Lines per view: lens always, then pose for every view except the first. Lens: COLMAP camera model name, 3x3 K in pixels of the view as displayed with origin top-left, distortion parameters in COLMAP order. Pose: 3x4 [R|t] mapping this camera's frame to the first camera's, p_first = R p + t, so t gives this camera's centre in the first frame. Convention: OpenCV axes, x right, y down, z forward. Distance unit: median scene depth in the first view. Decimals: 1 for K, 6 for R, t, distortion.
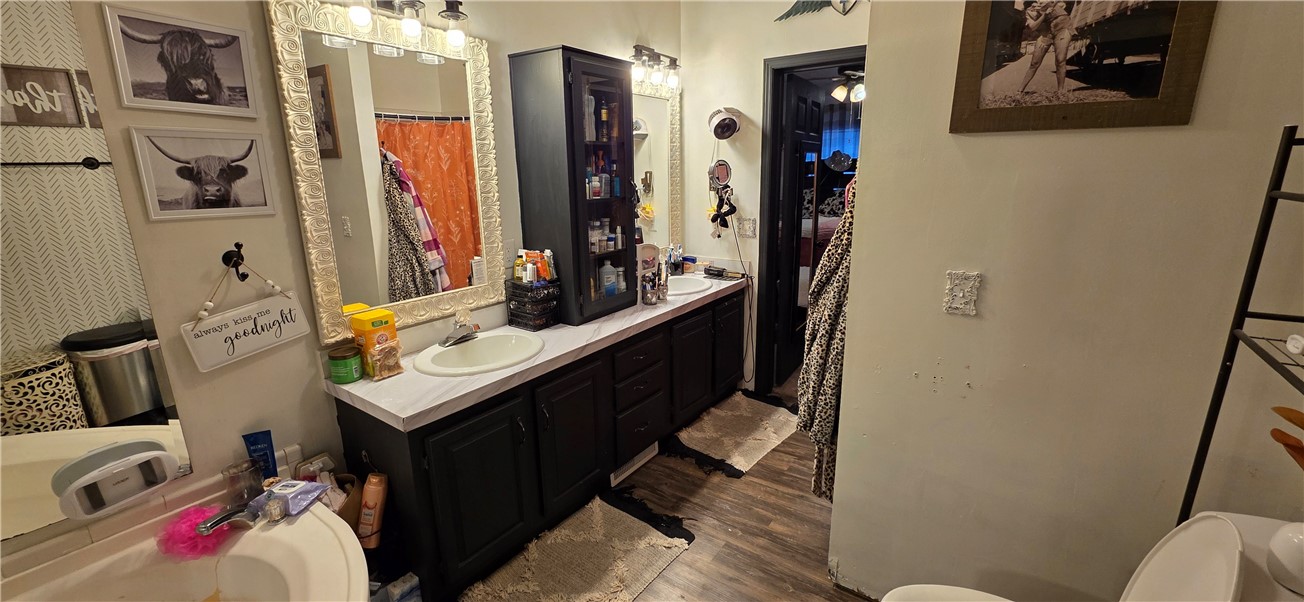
lens RADIAL K [[523.4, 0, 647.5], [0, 523.4, 293.1], [0, 0, 1]] dist [0.000939, 0.000019]
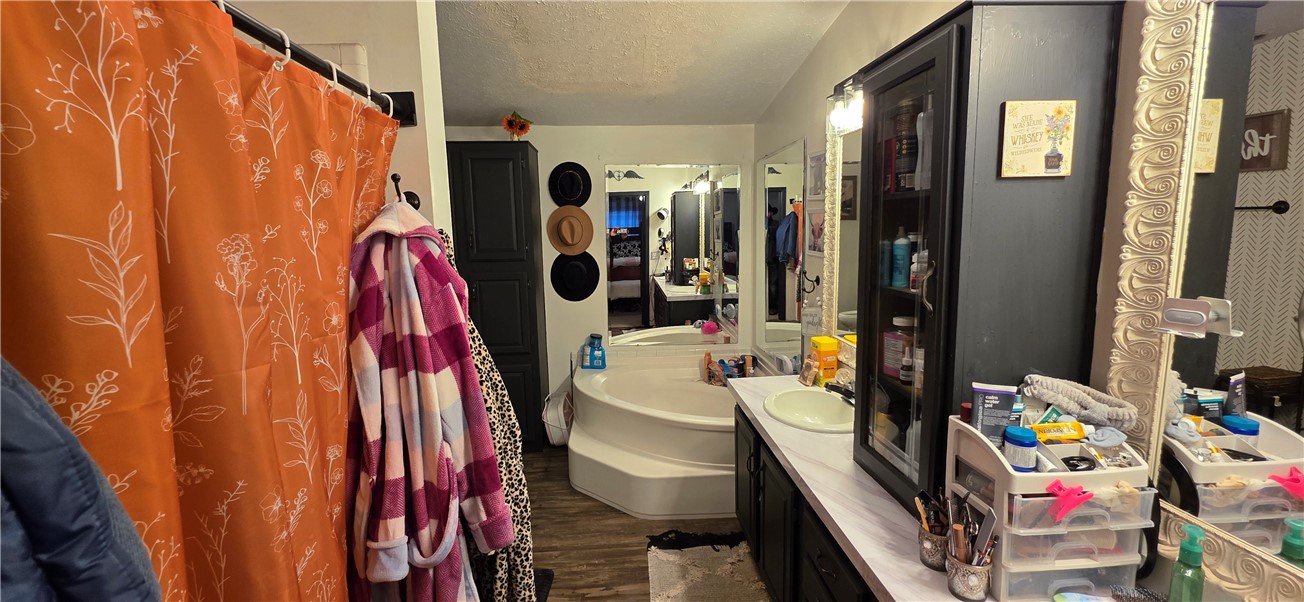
lens RADIAL K [[523.4, 0, 646.3], [0, 523.4, 297.7], [0, 0, 1]] dist [0.000939, 0.000019]
pose [[-0.768122, 0.119858, -0.628986, 0.406175], [-0.119542, 0.938208, 0.324769, -0.274978], [0.629046, 0.324652, -0.706330, 1.043932]]
